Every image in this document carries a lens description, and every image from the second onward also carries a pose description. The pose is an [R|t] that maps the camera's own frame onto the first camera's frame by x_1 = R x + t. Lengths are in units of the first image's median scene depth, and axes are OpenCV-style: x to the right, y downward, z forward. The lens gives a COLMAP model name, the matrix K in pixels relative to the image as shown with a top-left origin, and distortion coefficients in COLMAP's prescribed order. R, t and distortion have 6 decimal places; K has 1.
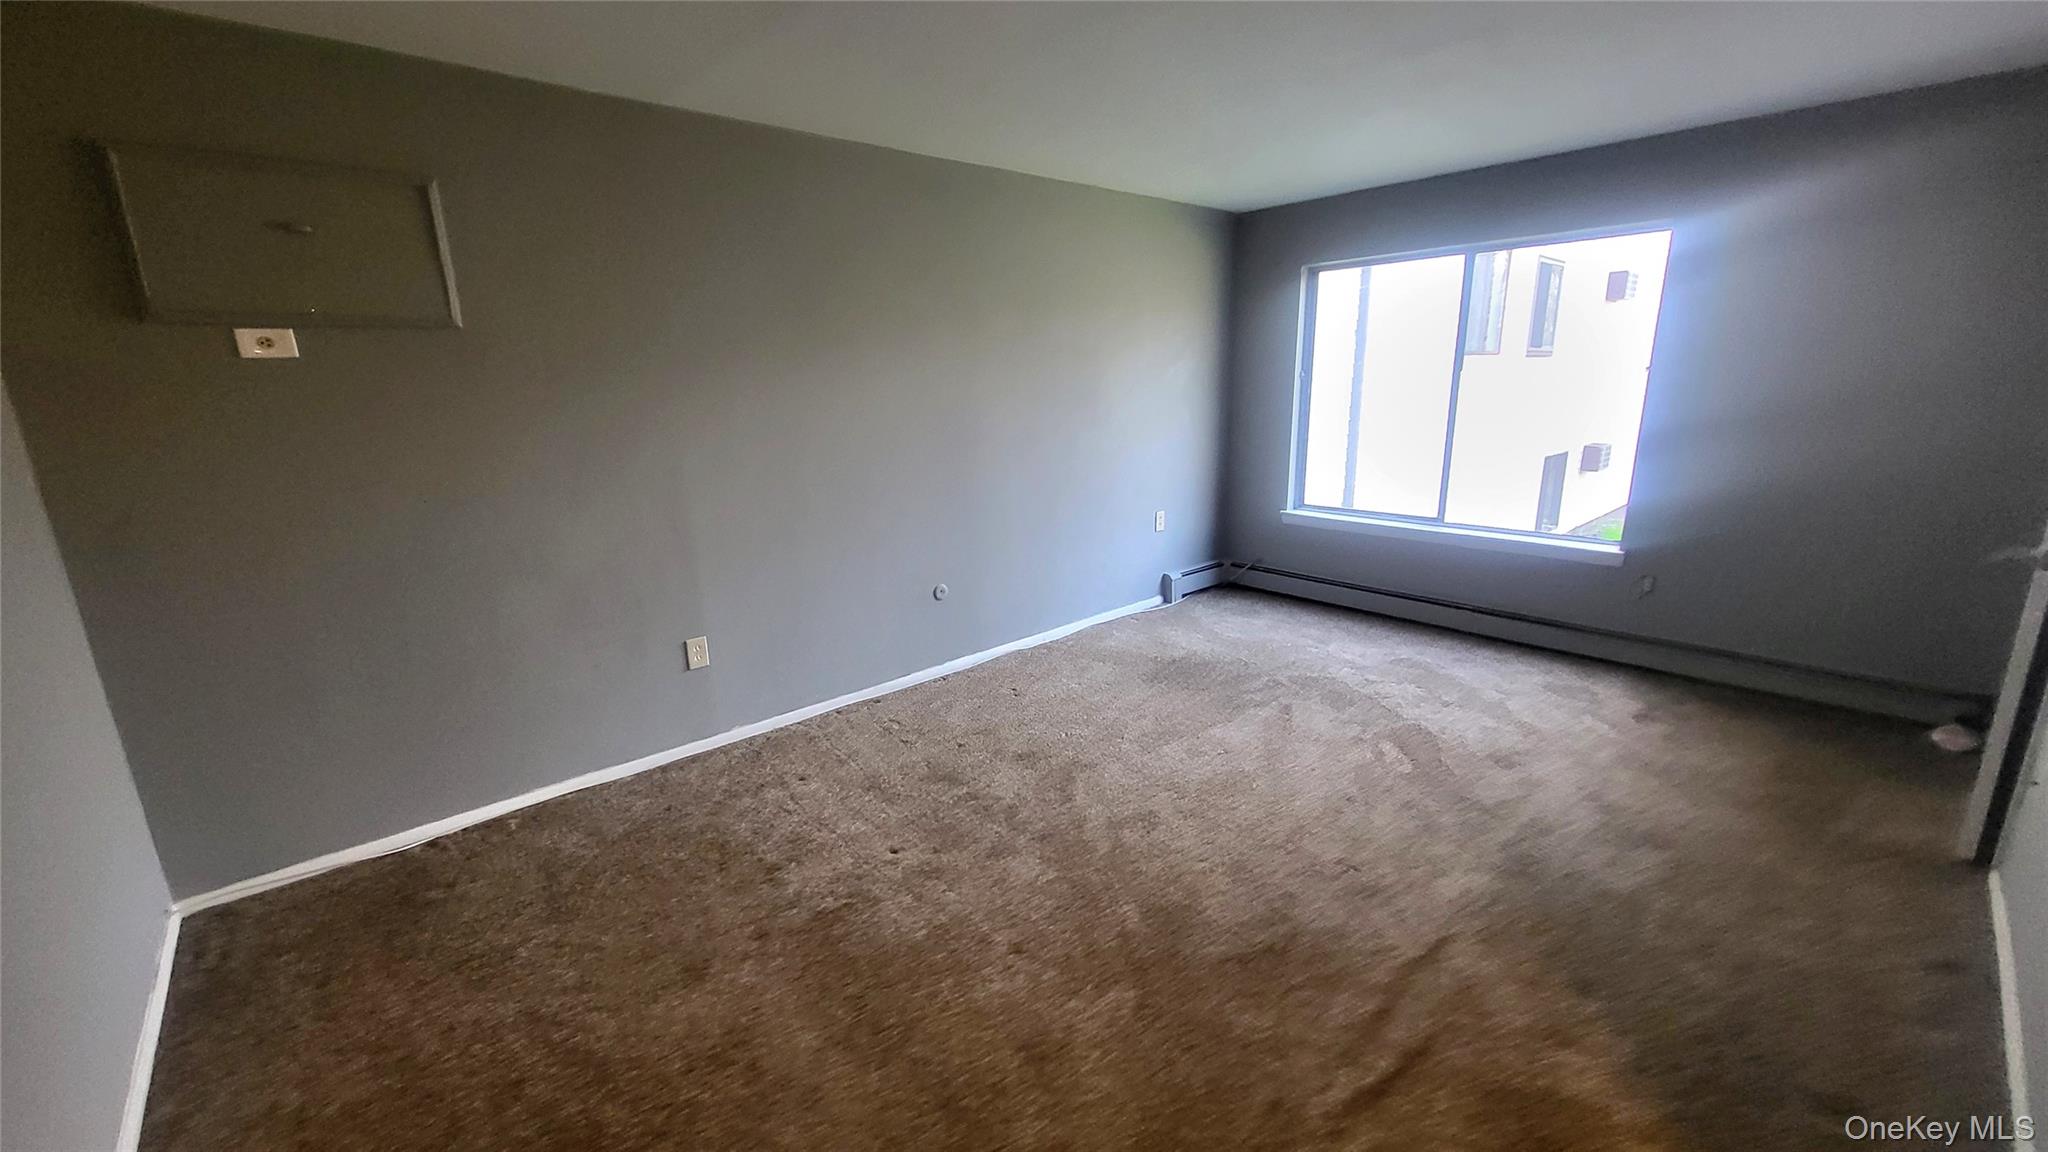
lens RADIAL K [[800.4, 0, 1006.8], [0, 800.4, 587.9], [0, 0, 1]] dist [0.002782, -0.000500]
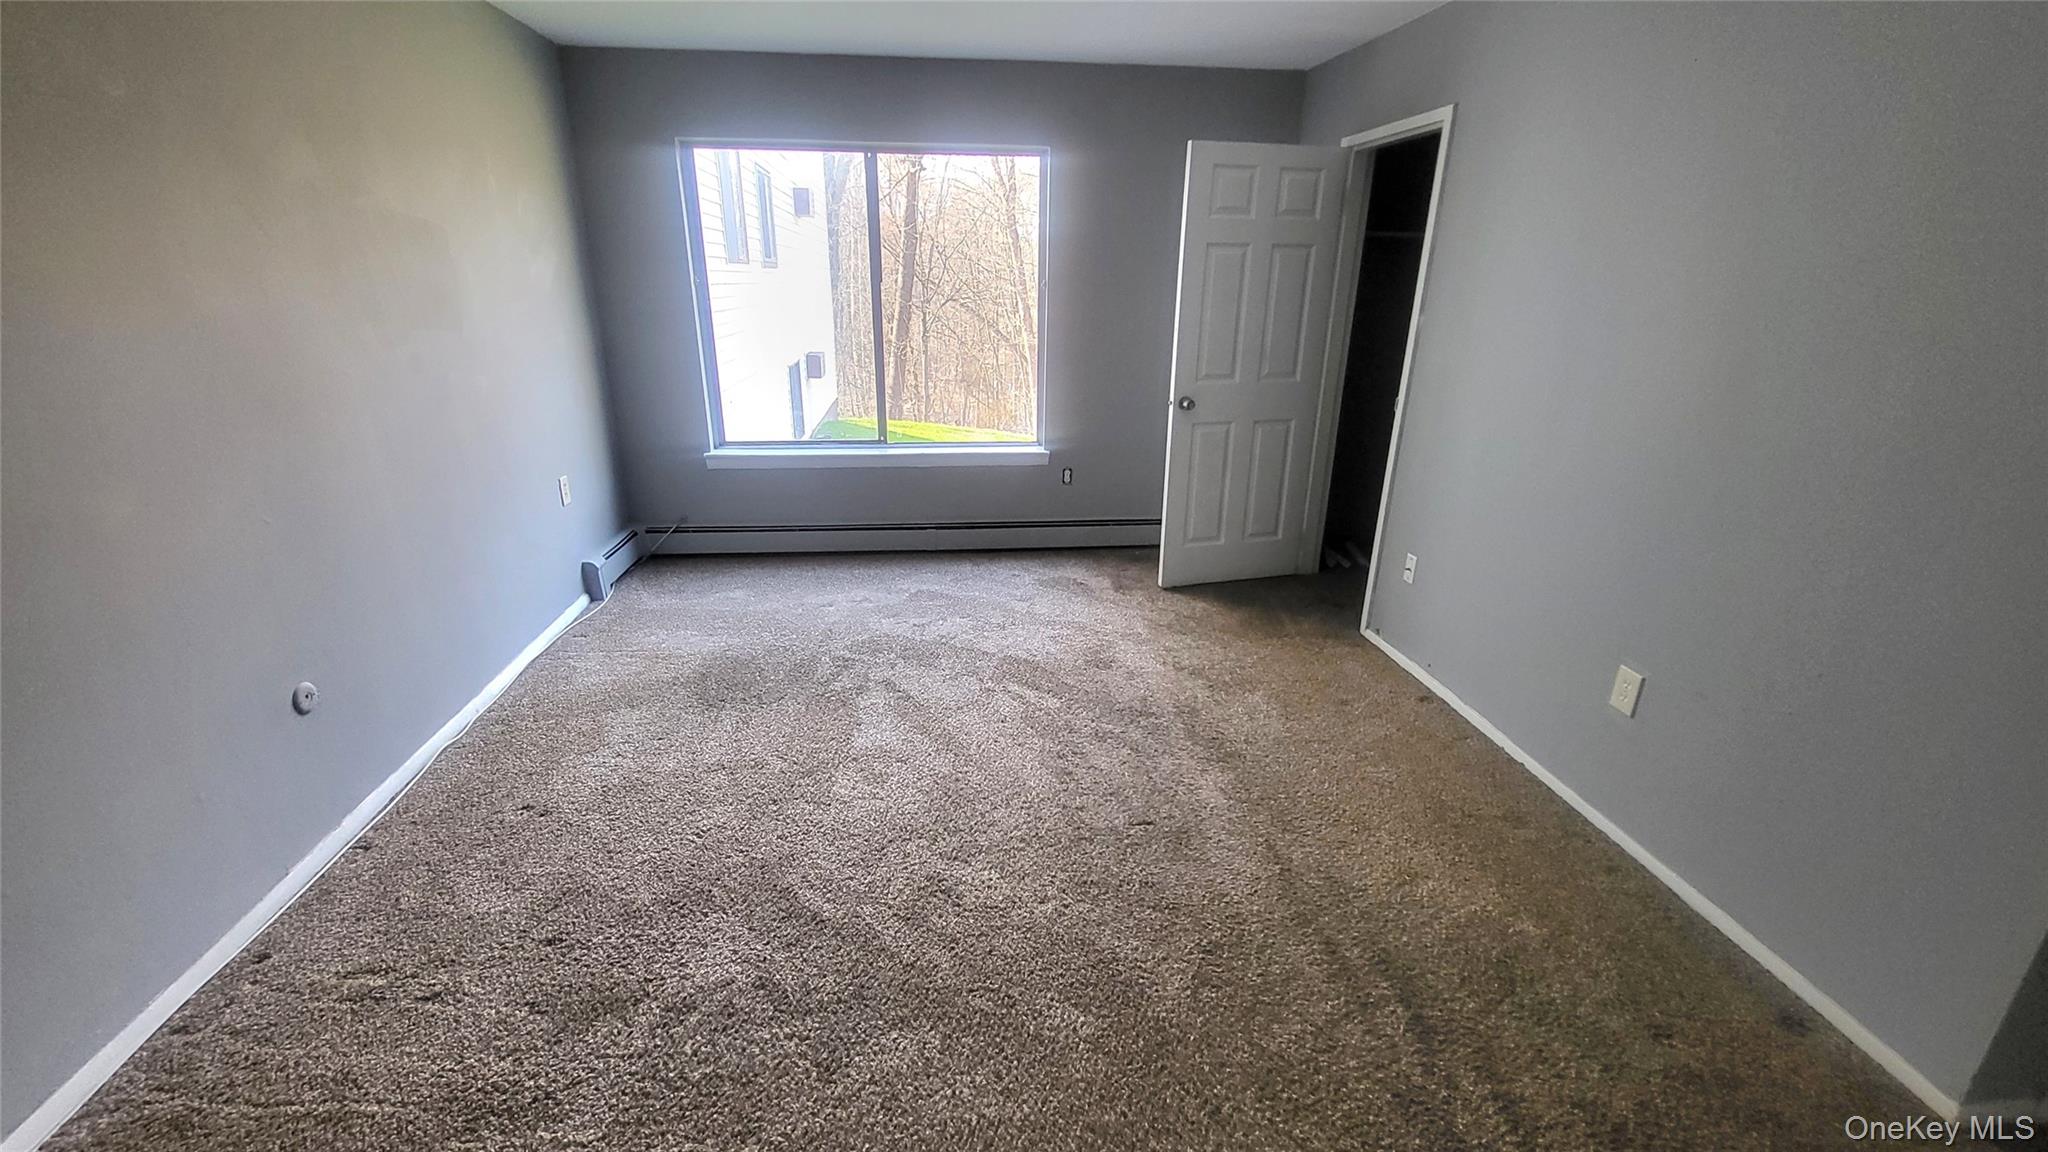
lens RADIAL K [[854.4, 0, 1012.1], [0, 854.4, 582.8], [0, 0, 1]] dist [0.001061, -0.000023]
pose [[0.587987, -0.248088, 0.769885, -0.236881], [0.187385, 0.967689, 0.168717, -0.079703], [-0.786866, 0.045061, 0.615476, 0.314996]]
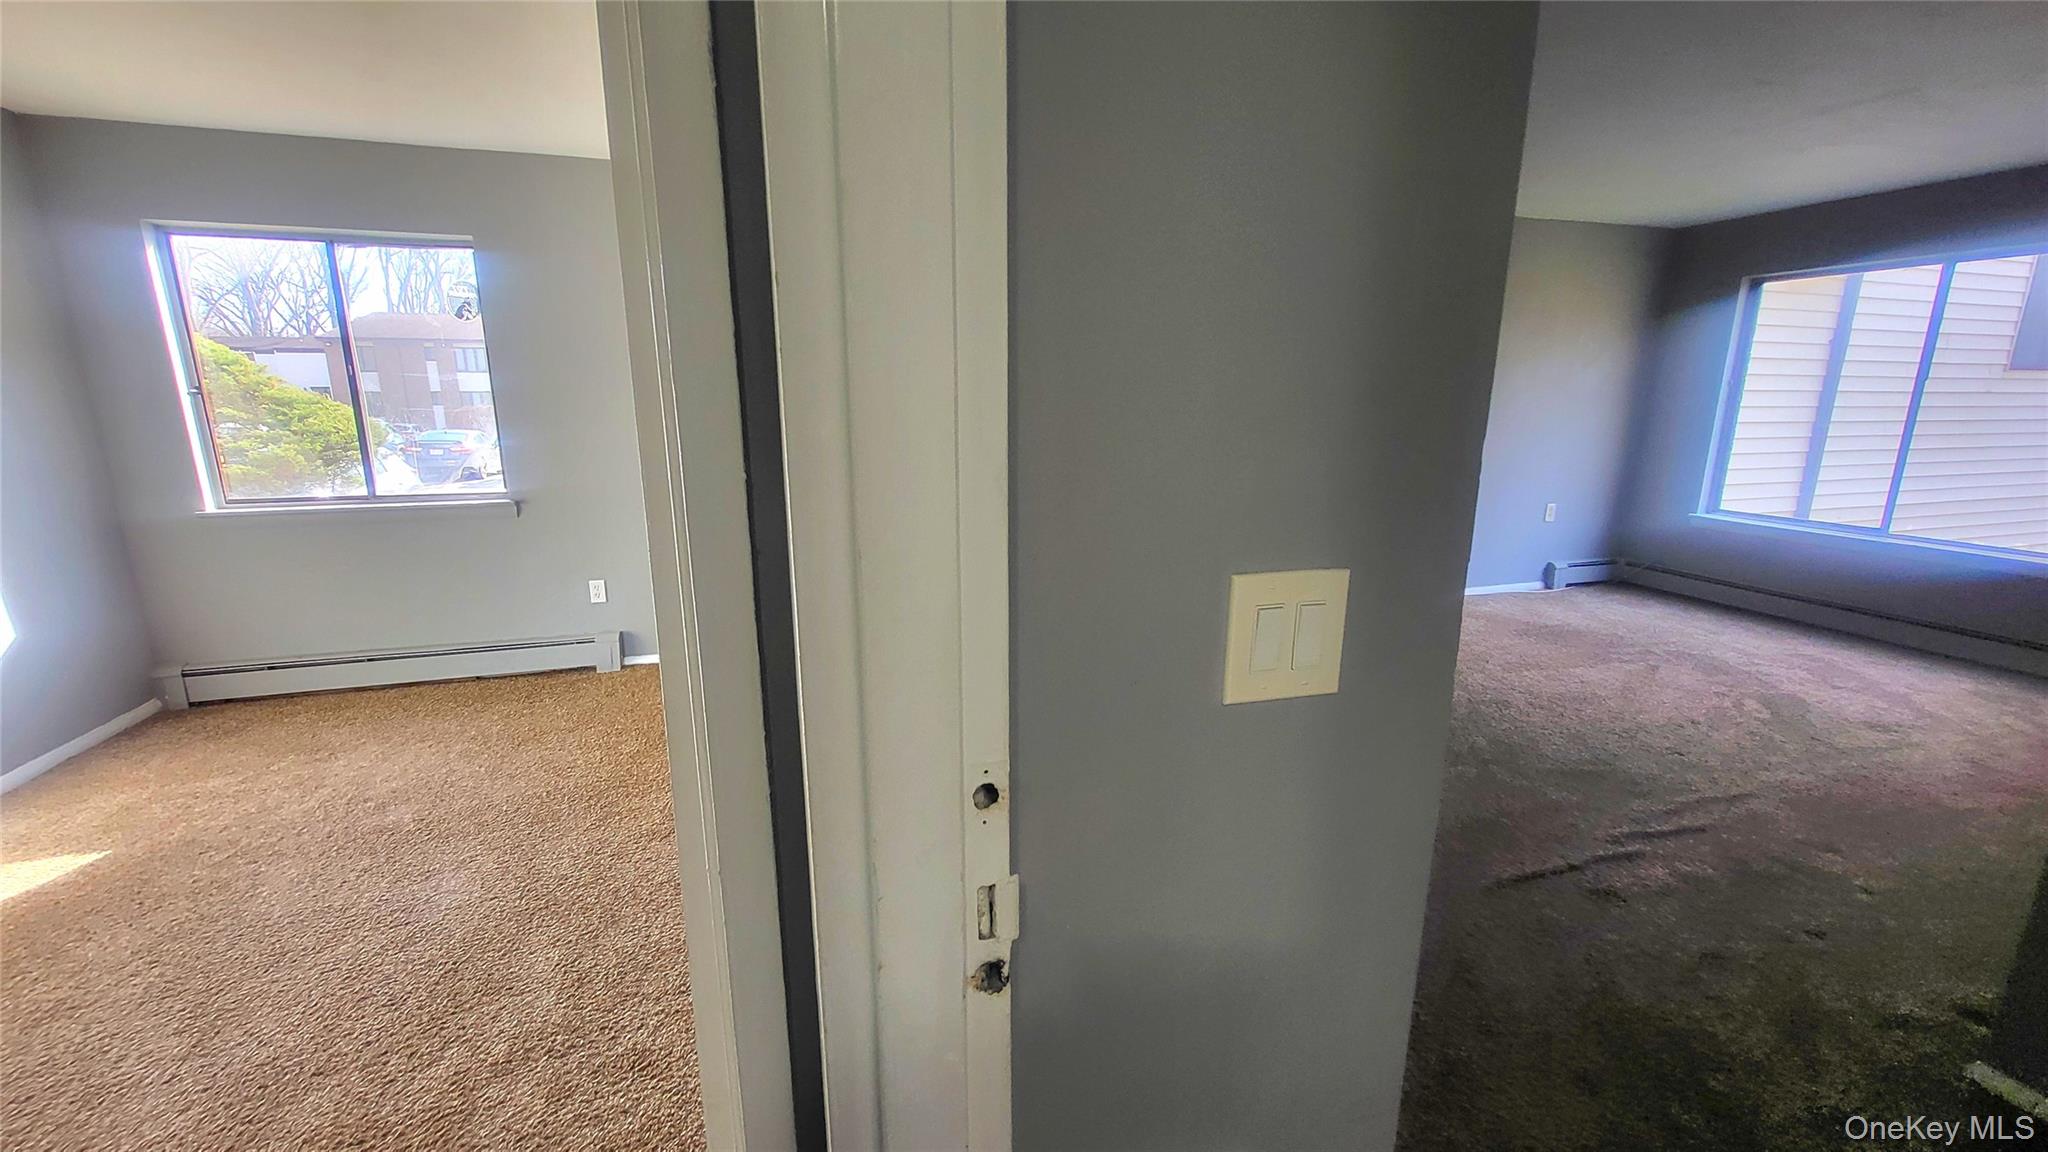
lens RADIAL K [[800.4, 0, 1028.9], [0, 800.4, 589.5], [0, 0, 1]] dist [0.002782, -0.000500]
pose [[0.915844, 0.122577, -0.382368, -0.041117], [-0.127581, 0.991751, 0.012350, 0.133146], [0.380727, 0.037472, 0.923928, -0.379555]]
